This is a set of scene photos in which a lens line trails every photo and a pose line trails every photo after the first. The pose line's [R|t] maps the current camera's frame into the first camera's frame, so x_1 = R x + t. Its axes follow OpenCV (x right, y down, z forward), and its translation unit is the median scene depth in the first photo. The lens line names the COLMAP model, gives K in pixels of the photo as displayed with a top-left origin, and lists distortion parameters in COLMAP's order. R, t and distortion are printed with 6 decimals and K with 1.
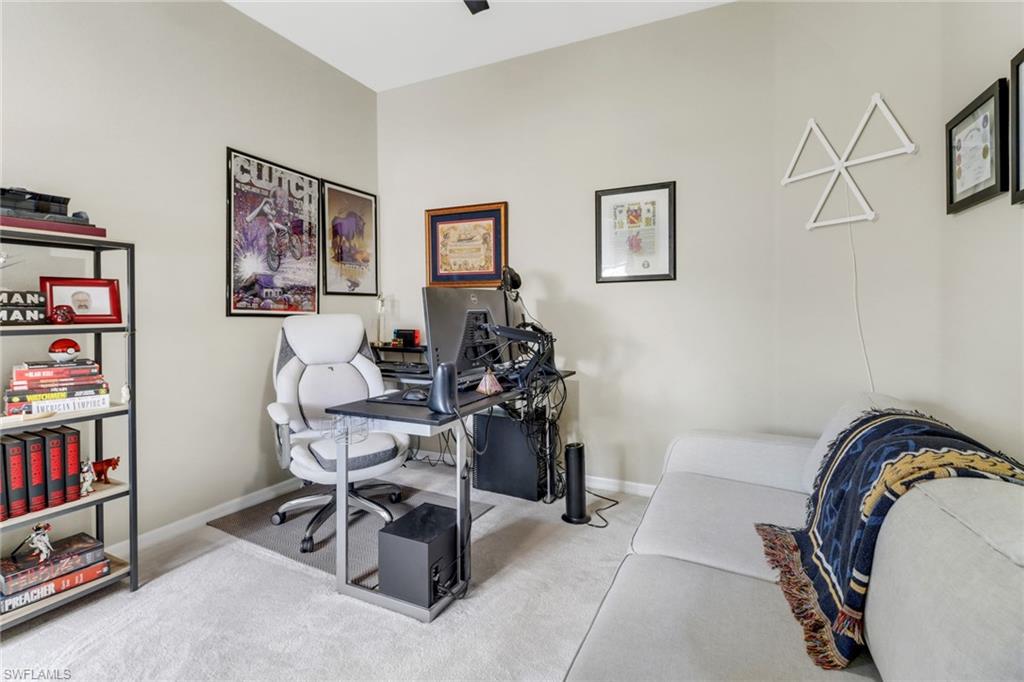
lens RADIAL K [[472.5, 0, 512.1], [0, 472.5, 327.6], [0, 0, 1]] dist [0.016437, -0.014034]
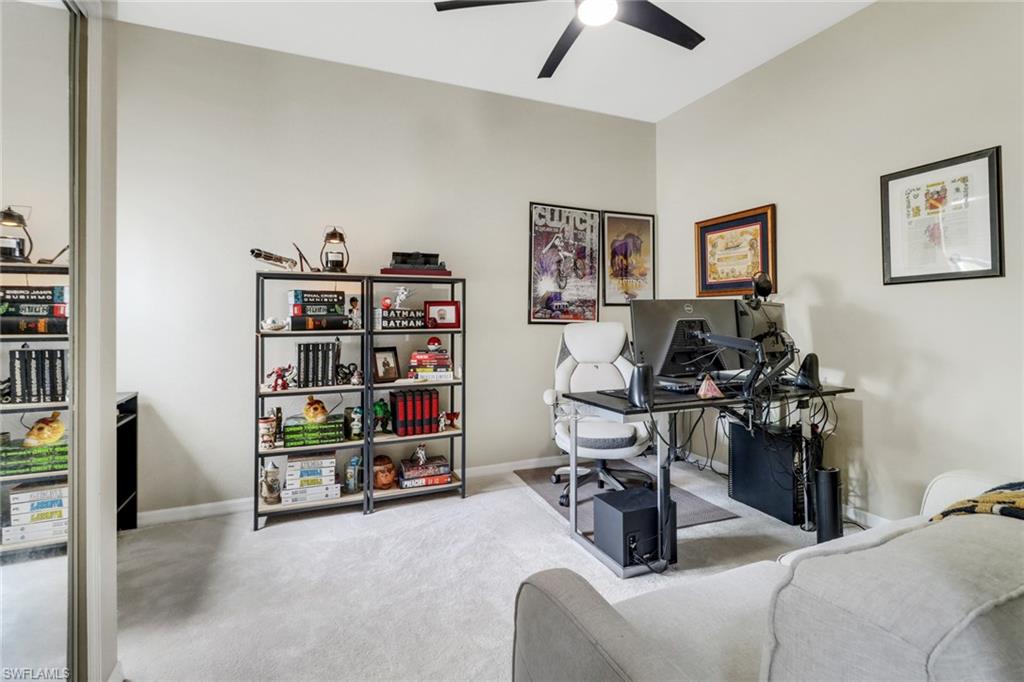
lens RADIAL K [[472.5, 0, 512.1], [0, 472.5, 327.6], [0, 0, 1]] dist [0.016437, -0.014034]
pose [[0.756004, 0.007177, -0.654527, 0.256763], [-0.017786, 0.999796, -0.009580, 0.000634], [0.654325, 0.018884, 0.755978, -0.068281]]
